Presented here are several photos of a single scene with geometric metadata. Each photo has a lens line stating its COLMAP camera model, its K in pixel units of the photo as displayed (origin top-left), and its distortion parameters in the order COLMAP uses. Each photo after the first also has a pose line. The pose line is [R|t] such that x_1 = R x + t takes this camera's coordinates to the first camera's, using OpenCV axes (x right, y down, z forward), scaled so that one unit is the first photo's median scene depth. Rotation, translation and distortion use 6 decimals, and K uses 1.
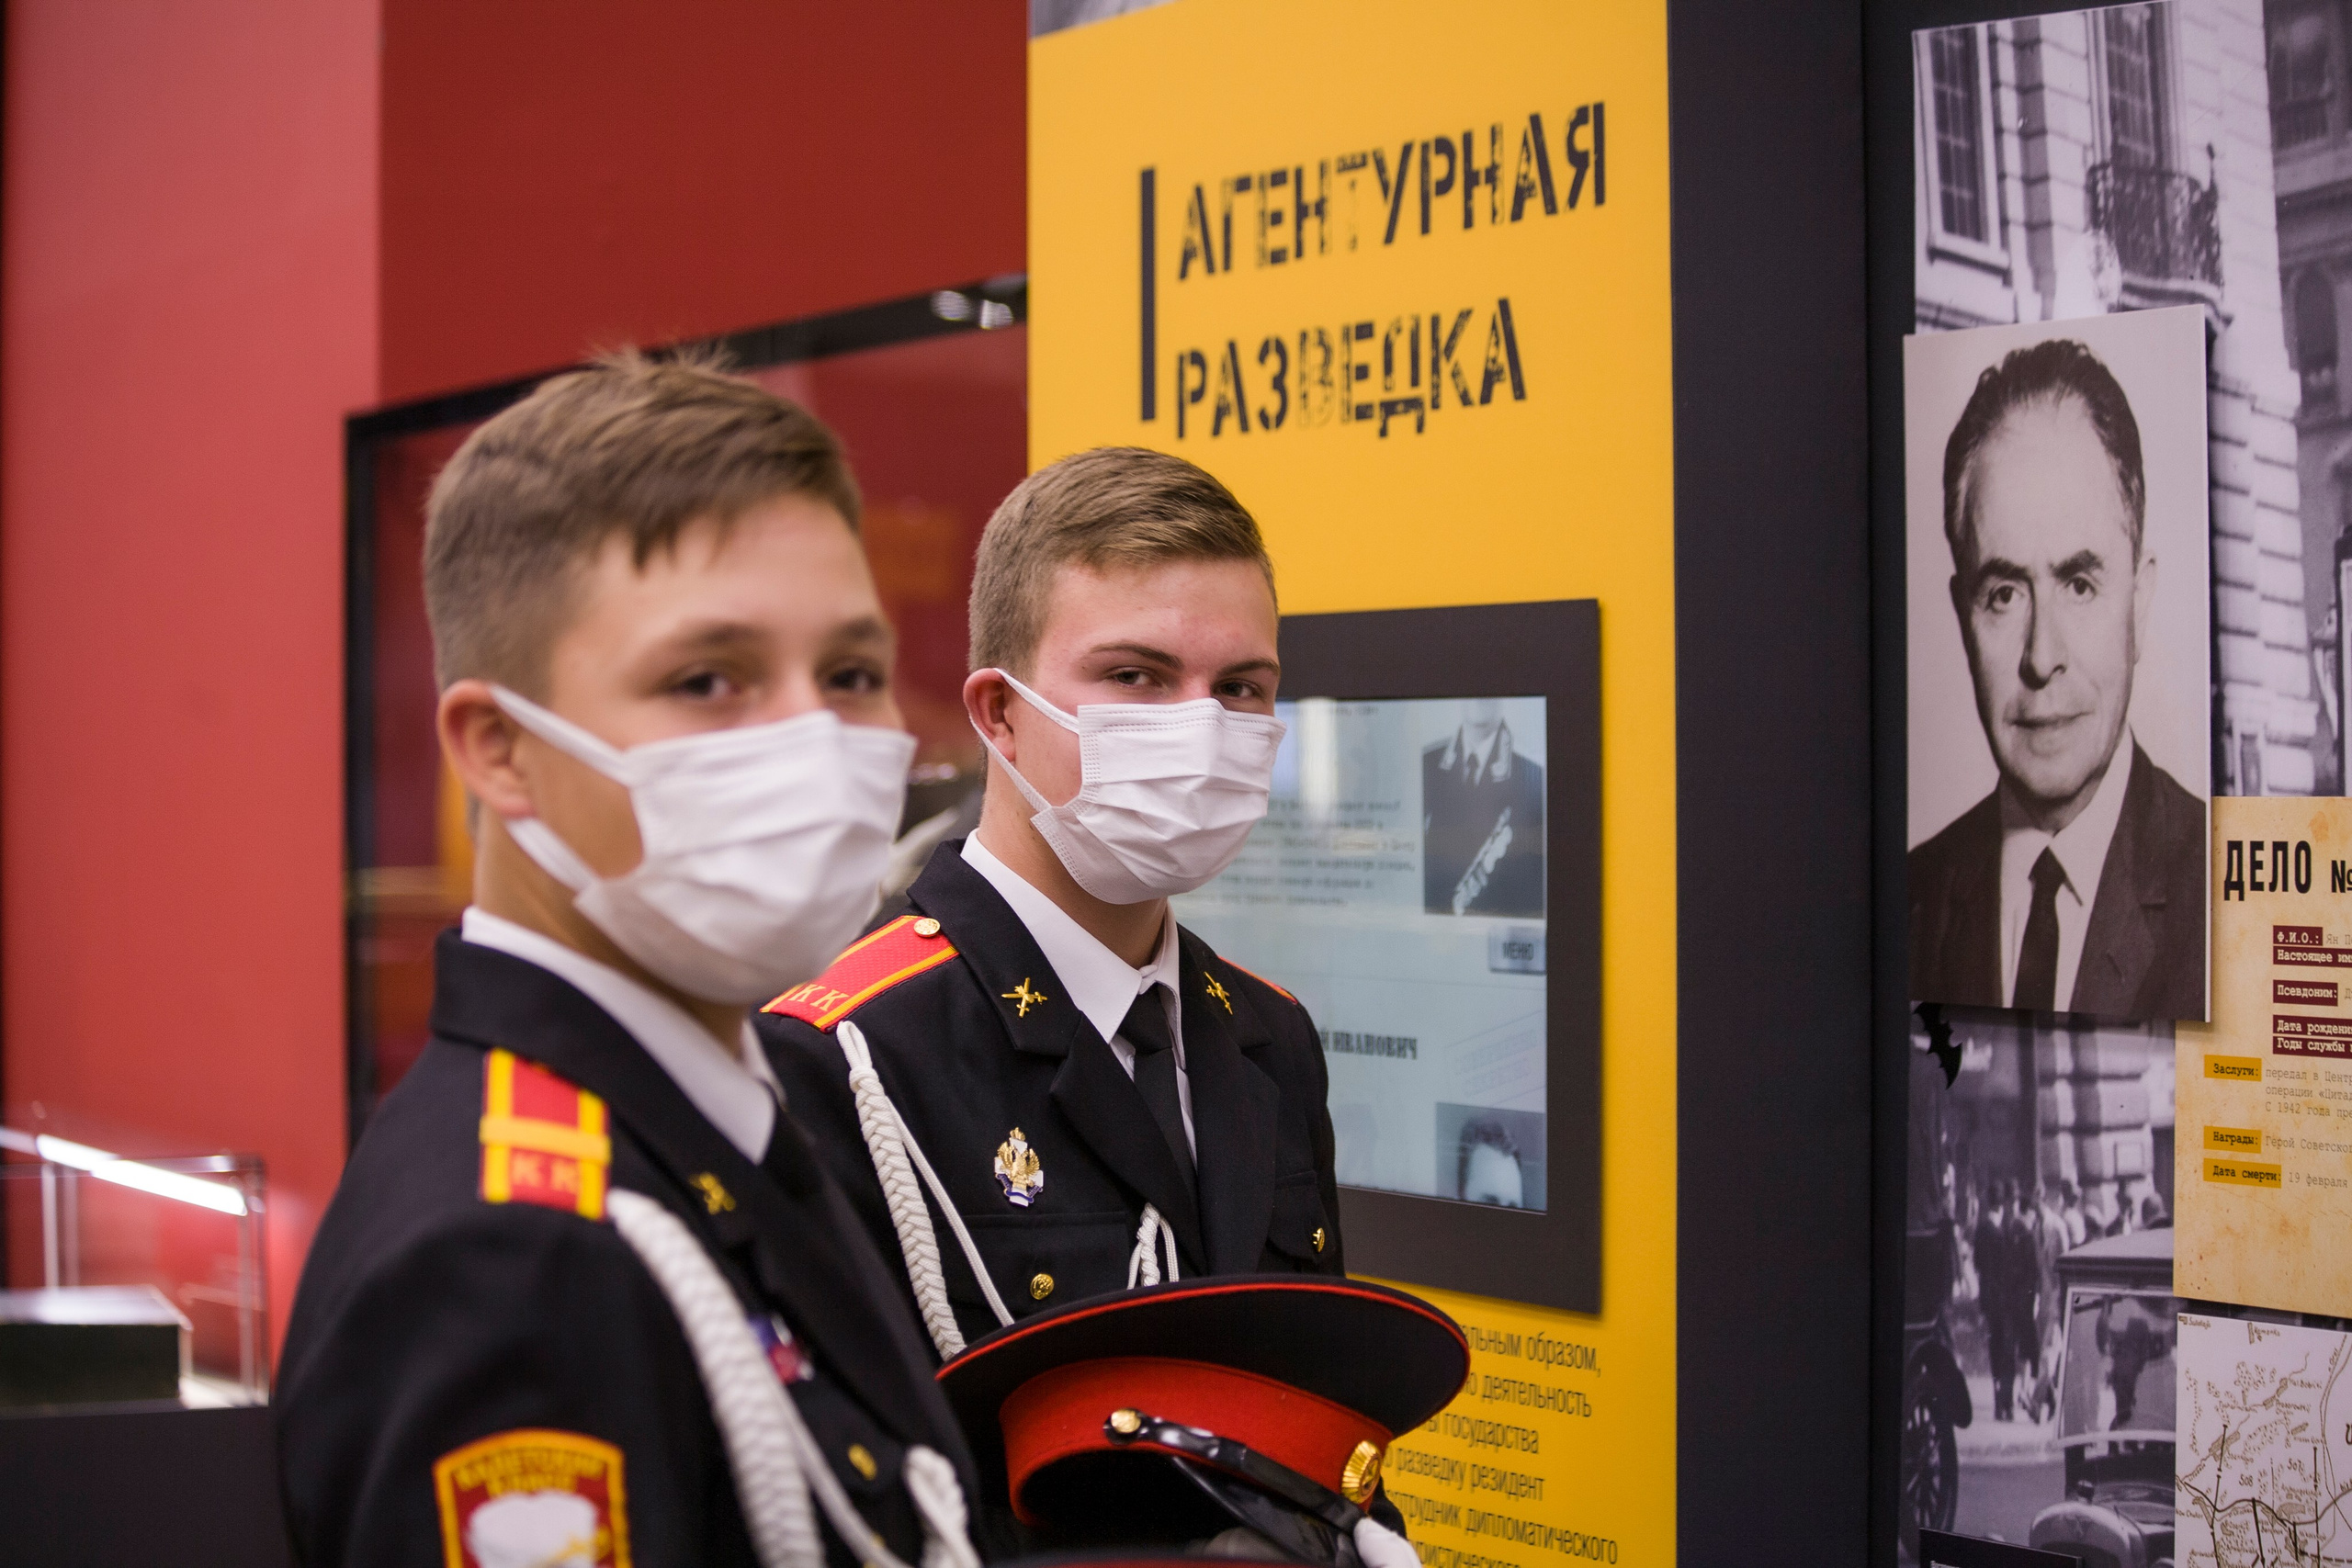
lens RADIAL K [[4987.2, 0, 1176.0], [0, 4987.2, 784.0], [0, 0, 1]] dist [-0.421810, 0.292551]
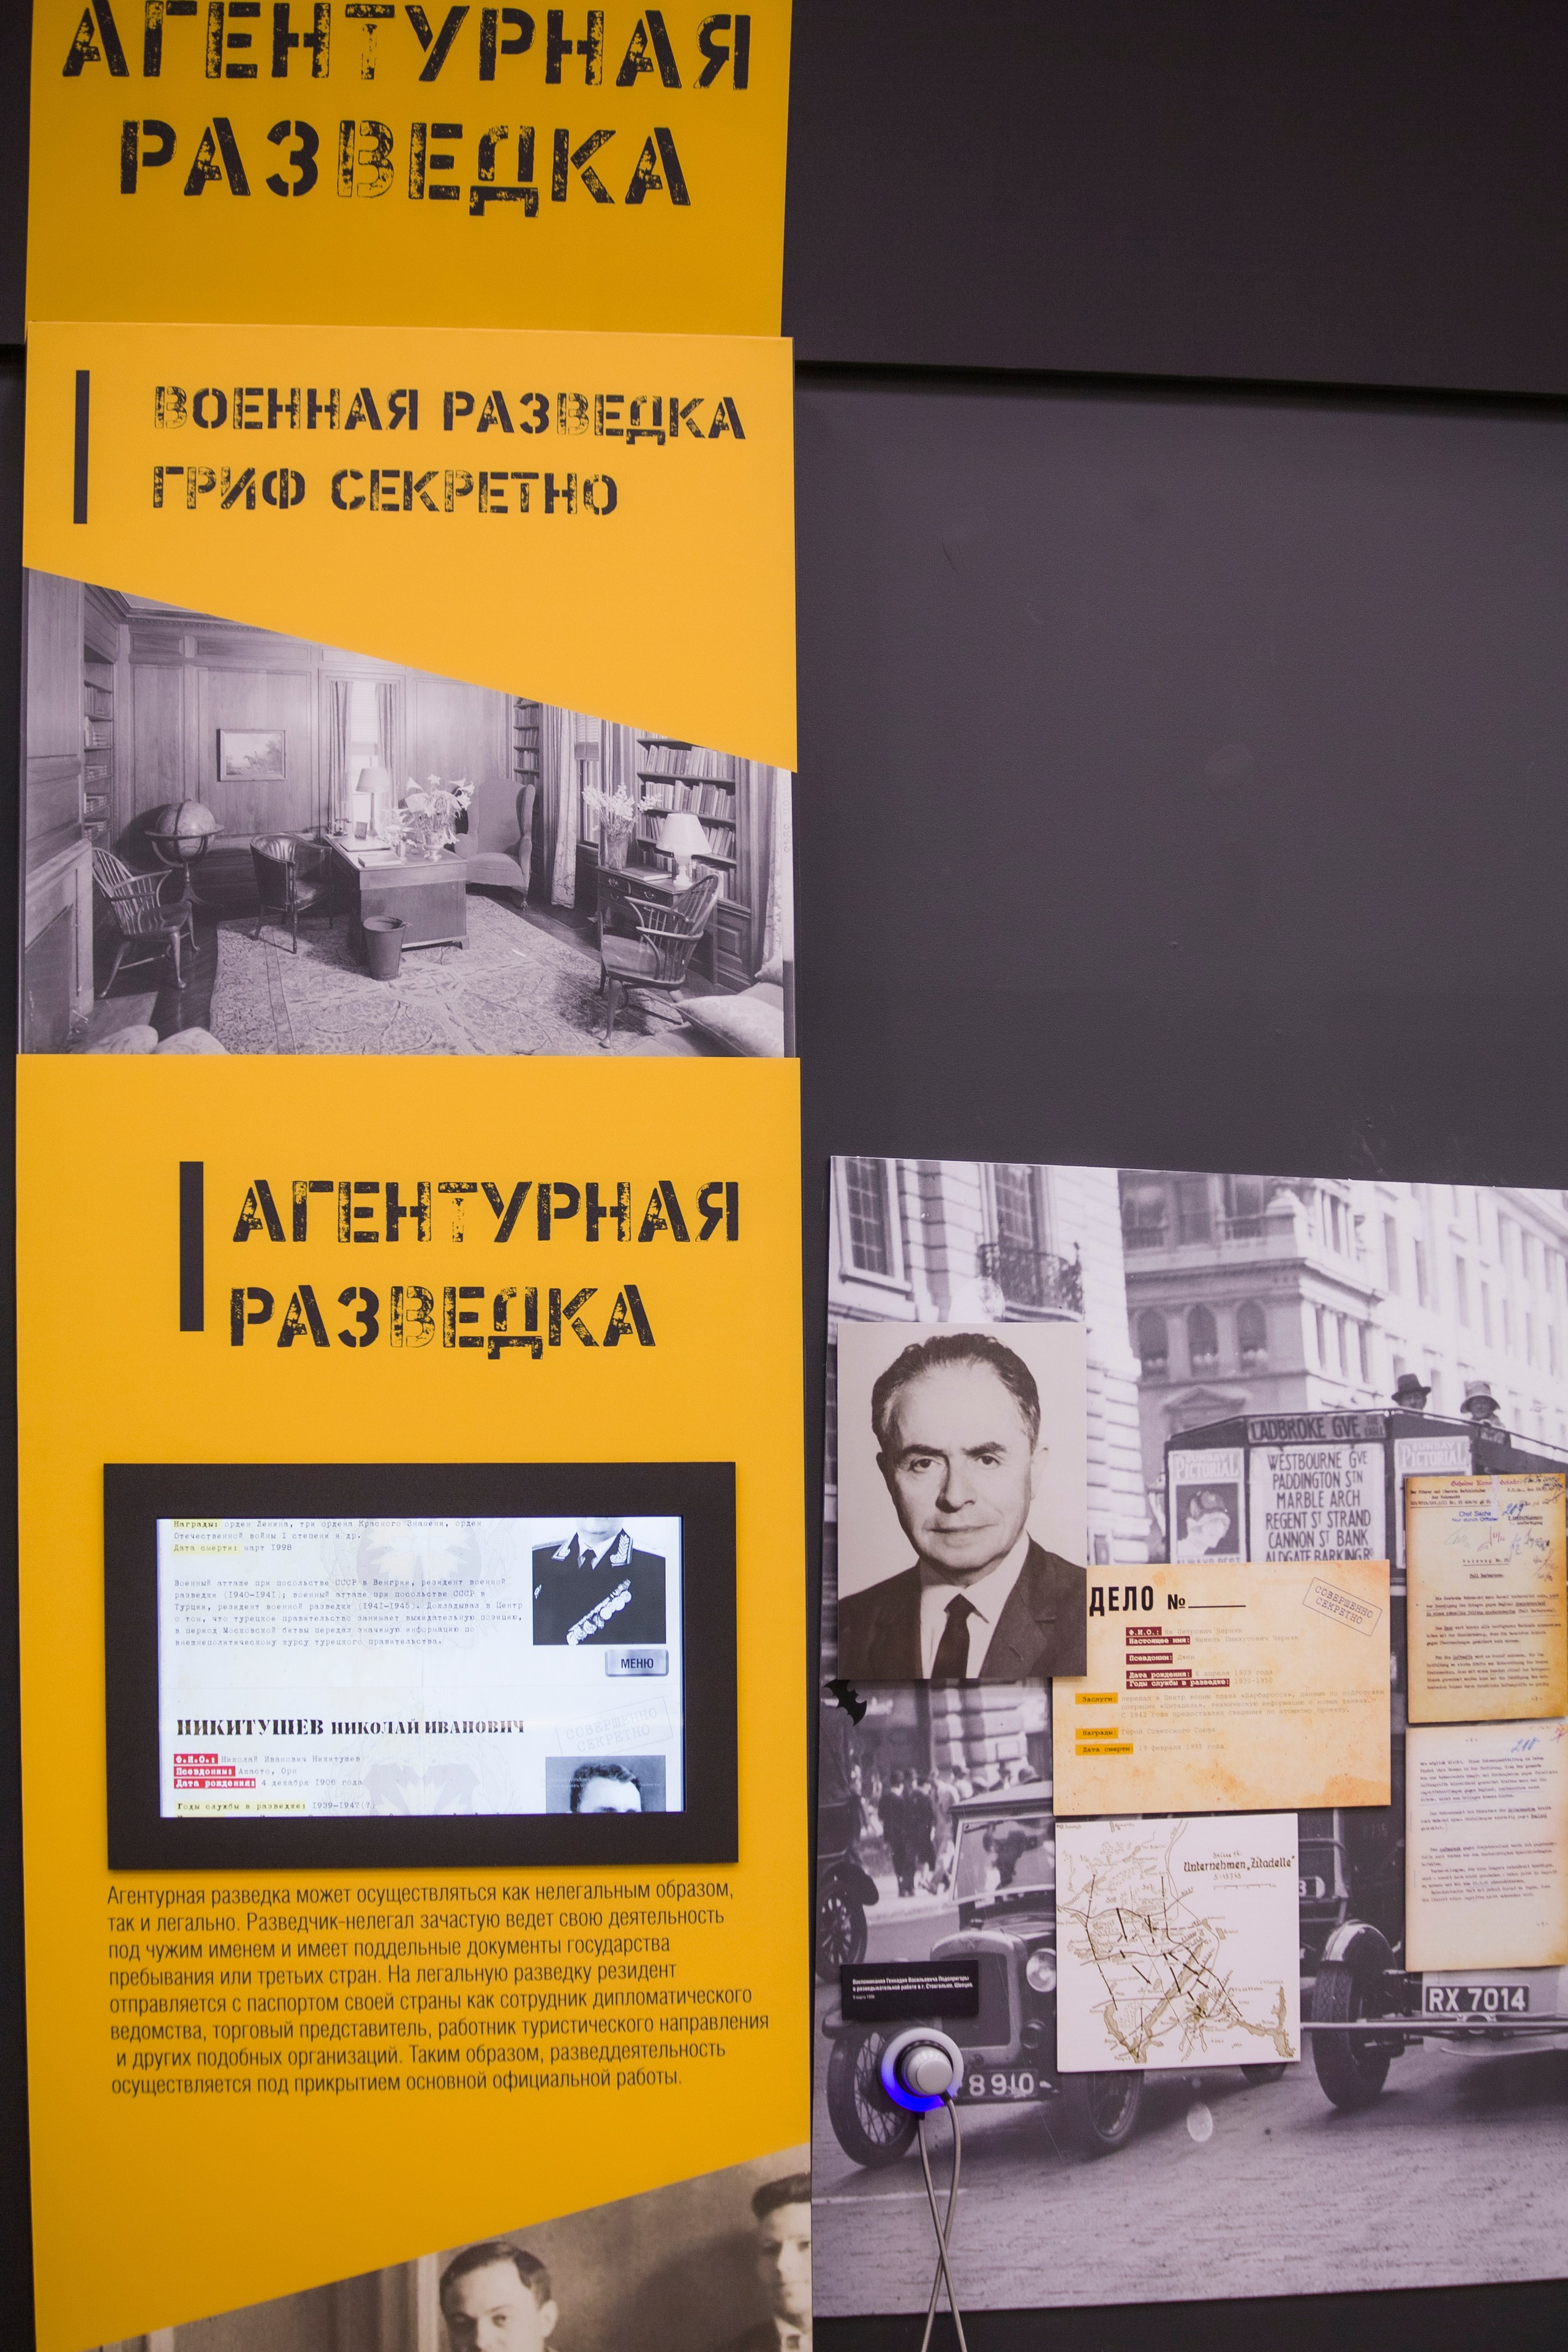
lens RADIAL K [[4987.7, 0, 784.0], [0, 4987.7, 1176.0], [0, 0, 1]] dist [-0.421810, 0.292551]
pose [[0.331834, 0.060477, 0.941397, -1.692086], [0.011592, 0.997606, -0.068173, -0.018691], [-0.943267, 0.033535, 0.330339, 0.410979]]
